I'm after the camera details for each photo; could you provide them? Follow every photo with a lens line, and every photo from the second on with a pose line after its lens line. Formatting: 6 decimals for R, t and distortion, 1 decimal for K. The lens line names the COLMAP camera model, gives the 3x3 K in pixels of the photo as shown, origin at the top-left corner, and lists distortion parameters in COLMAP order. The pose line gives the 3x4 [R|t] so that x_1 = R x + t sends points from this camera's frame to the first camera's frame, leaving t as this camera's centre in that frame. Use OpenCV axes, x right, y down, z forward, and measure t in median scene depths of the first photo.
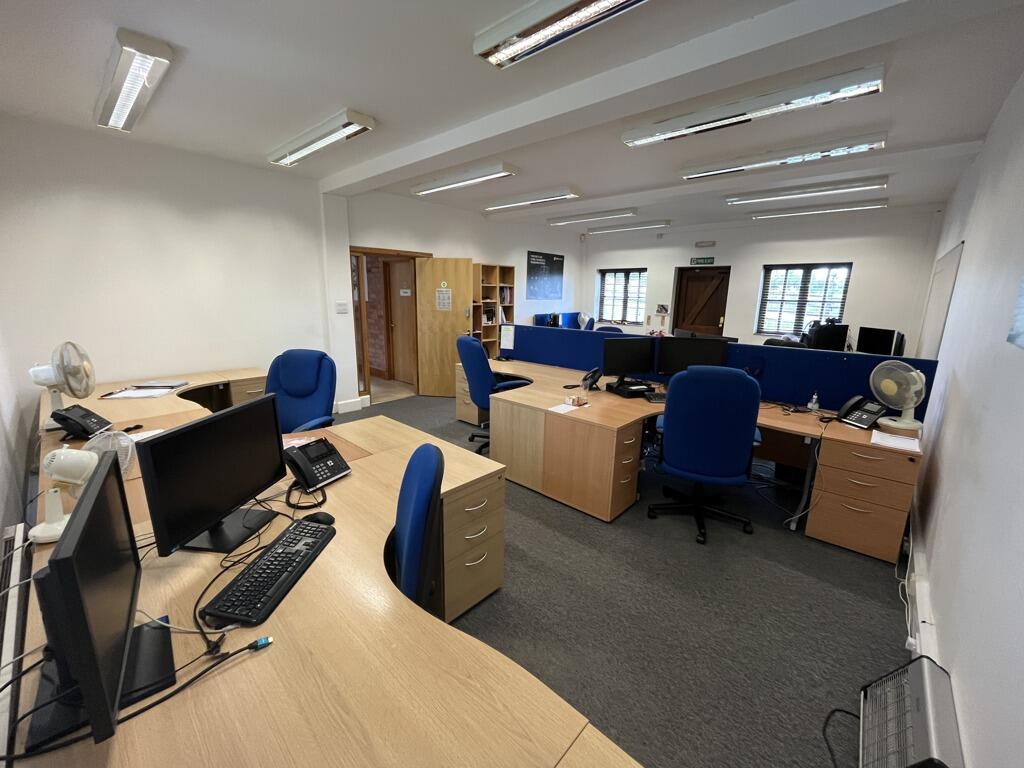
lens RADIAL K [[416.5, 0, 514.0], [0, 416.5, 384.3], [0, 0, 1]] dist [0.004581, 0.000009]
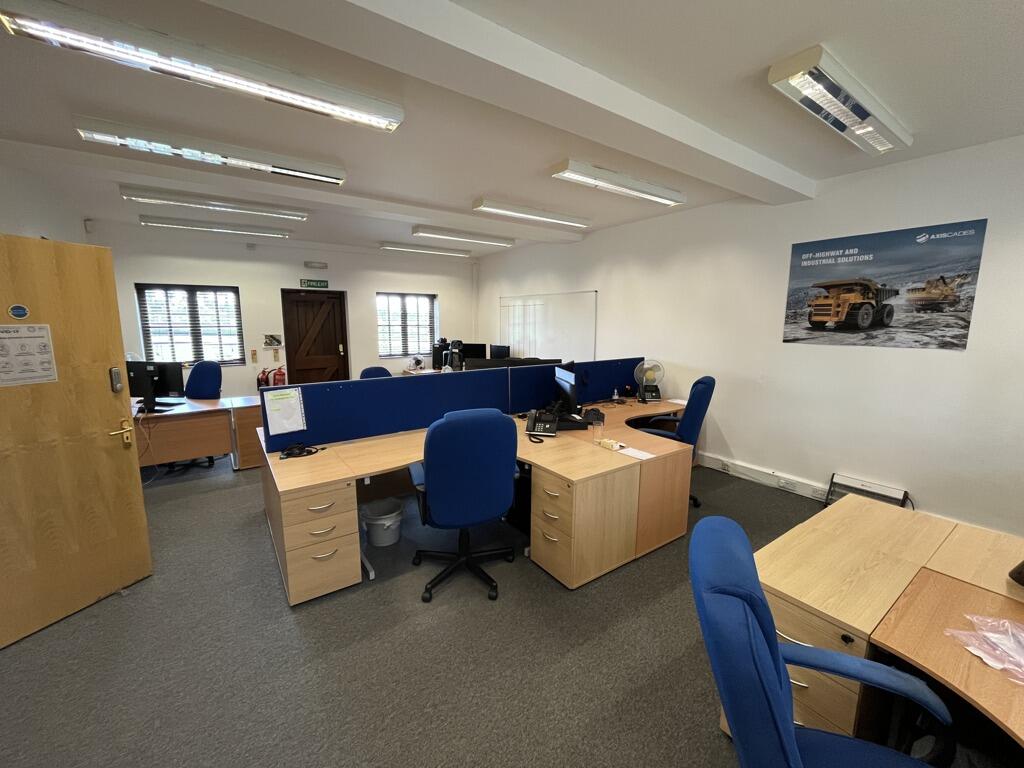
lens RADIAL K [[416.5, 0, 511.6], [0, 416.5, 380.0], [0, 0, 1]] dist [0.004581, 0.000009]
pose [[0.217583, -0.156555, 0.963405, -0.317689], [0.213858, 0.970715, 0.109444, -0.102227], [-0.952325, 0.182219, 0.244691, 0.409768]]
